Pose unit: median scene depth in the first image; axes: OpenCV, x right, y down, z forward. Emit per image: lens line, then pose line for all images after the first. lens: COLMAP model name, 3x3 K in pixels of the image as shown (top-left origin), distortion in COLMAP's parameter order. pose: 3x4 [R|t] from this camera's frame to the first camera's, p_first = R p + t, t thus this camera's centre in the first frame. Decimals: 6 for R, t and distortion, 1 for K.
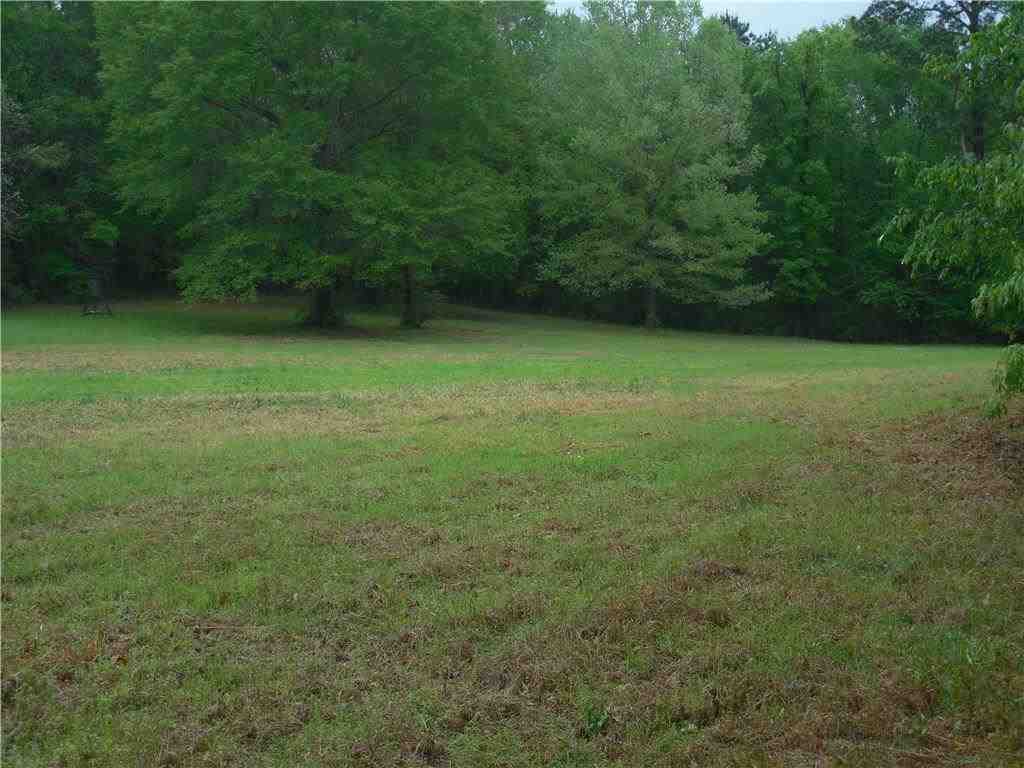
lens RADIAL K [[2062.8, 0, 512.0], [0, 2062.8, 384.0], [0, 0, 1]] dist [0.042770, 0.329600]
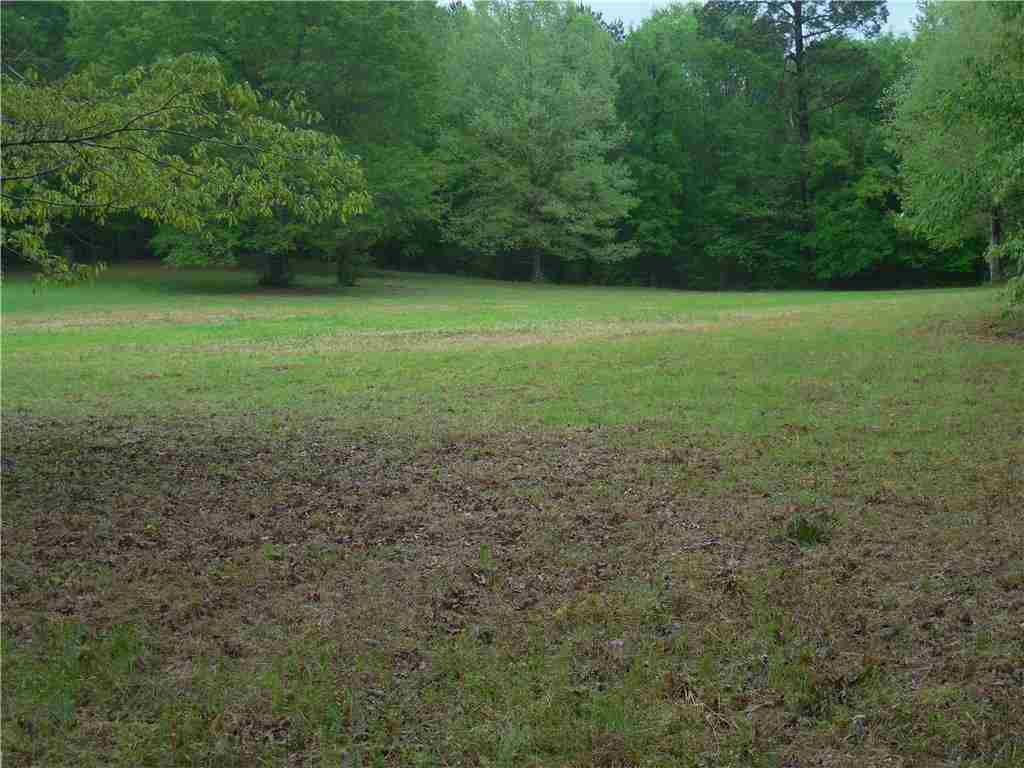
lens RADIAL K [[2062.8, 0, 512.0], [0, 2062.8, 384.0], [0, 0, 1]] dist [0.042770, 0.329600]
pose [[0.992984, -0.026215, 0.115310, -0.082587], [0.023851, 0.999477, 0.021840, 0.004641], [-0.115823, -0.018936, 0.993089, -0.149865]]
